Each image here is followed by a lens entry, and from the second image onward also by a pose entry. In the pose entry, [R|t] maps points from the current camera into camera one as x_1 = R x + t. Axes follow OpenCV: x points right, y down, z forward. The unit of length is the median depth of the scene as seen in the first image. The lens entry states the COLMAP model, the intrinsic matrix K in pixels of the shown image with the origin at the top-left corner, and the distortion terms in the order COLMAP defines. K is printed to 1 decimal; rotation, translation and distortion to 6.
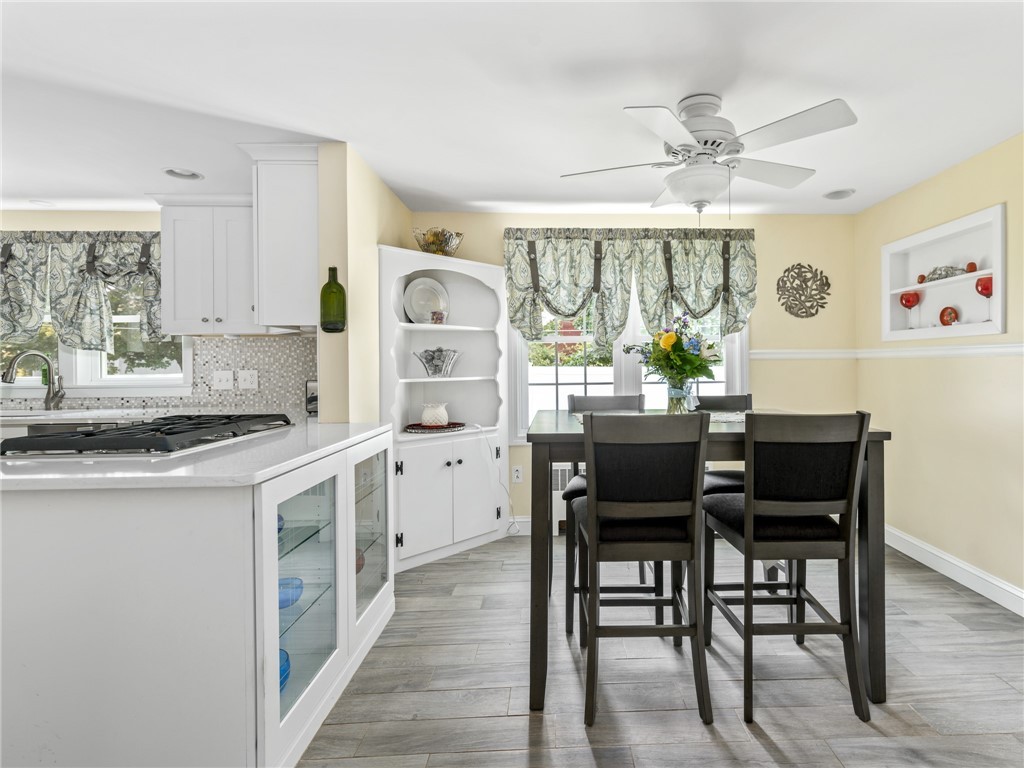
lens RADIAL K [[501.8, 0, 573.7], [0, 501.8, 366.6], [0, 0, 1]] dist [-0.001944, 0.000434]
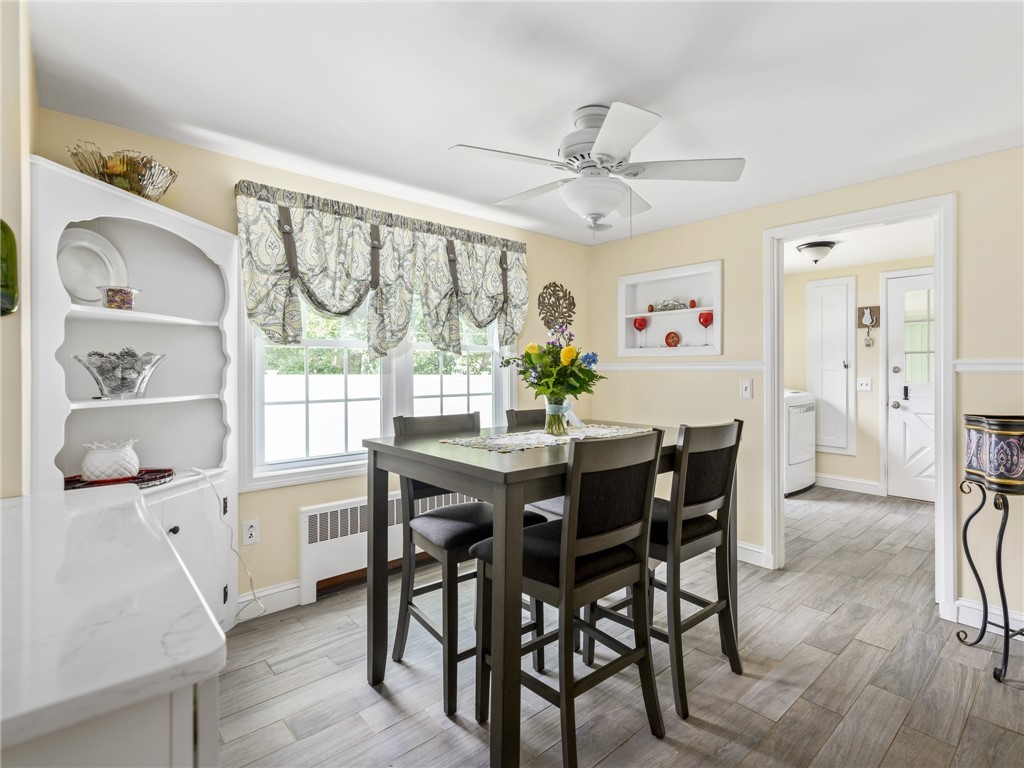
lens RADIAL K [[510.6, 0, 572.9], [0, 510.6, 371.3], [0, 0, 1]] dist [-0.003152, -0.000235]
pose [[0.741253, 0.006252, 0.671196, -0.268986], [-0.003924, 0.999980, -0.004980, -0.009877], [-0.671214, 0.001058, 0.741263, 0.171362]]
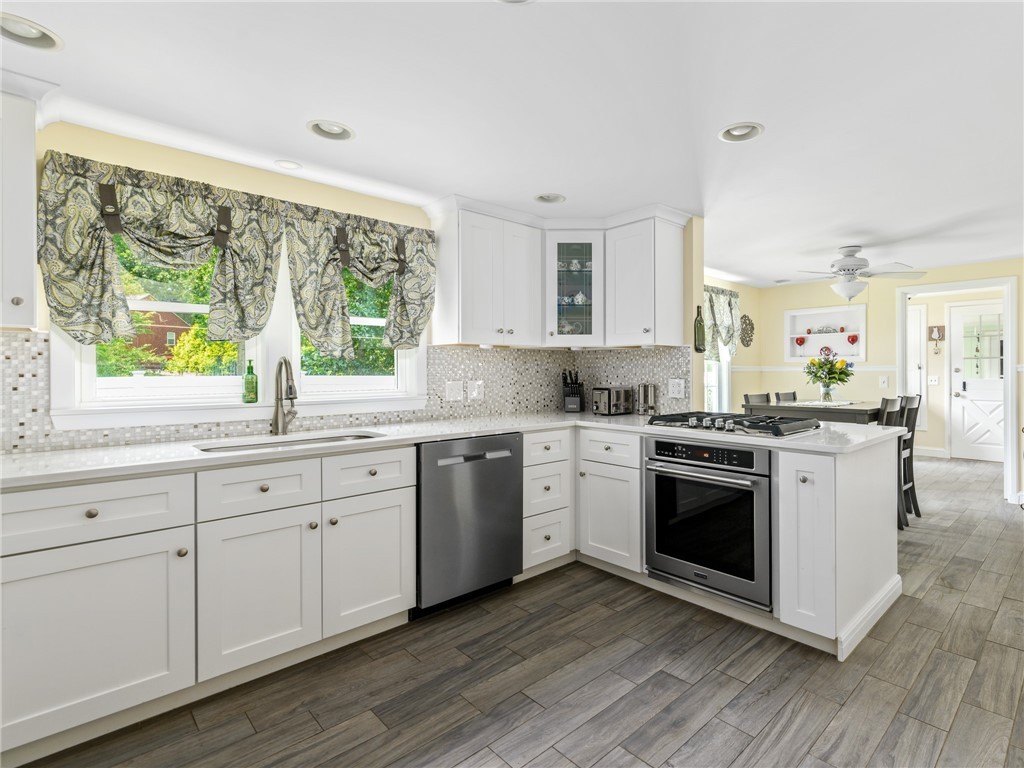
lens RADIAL K [[510.6, 0, 572.9], [0, 510.6, 371.3], [0, 0, 1]] dist [-0.003152, -0.000235]
pose [[0.745868, 0.005454, 0.666072, -1.175627], [-0.001094, 0.999975, -0.006963, -0.004301], [-0.666093, 0.004465, 0.745855, 0.119916]]
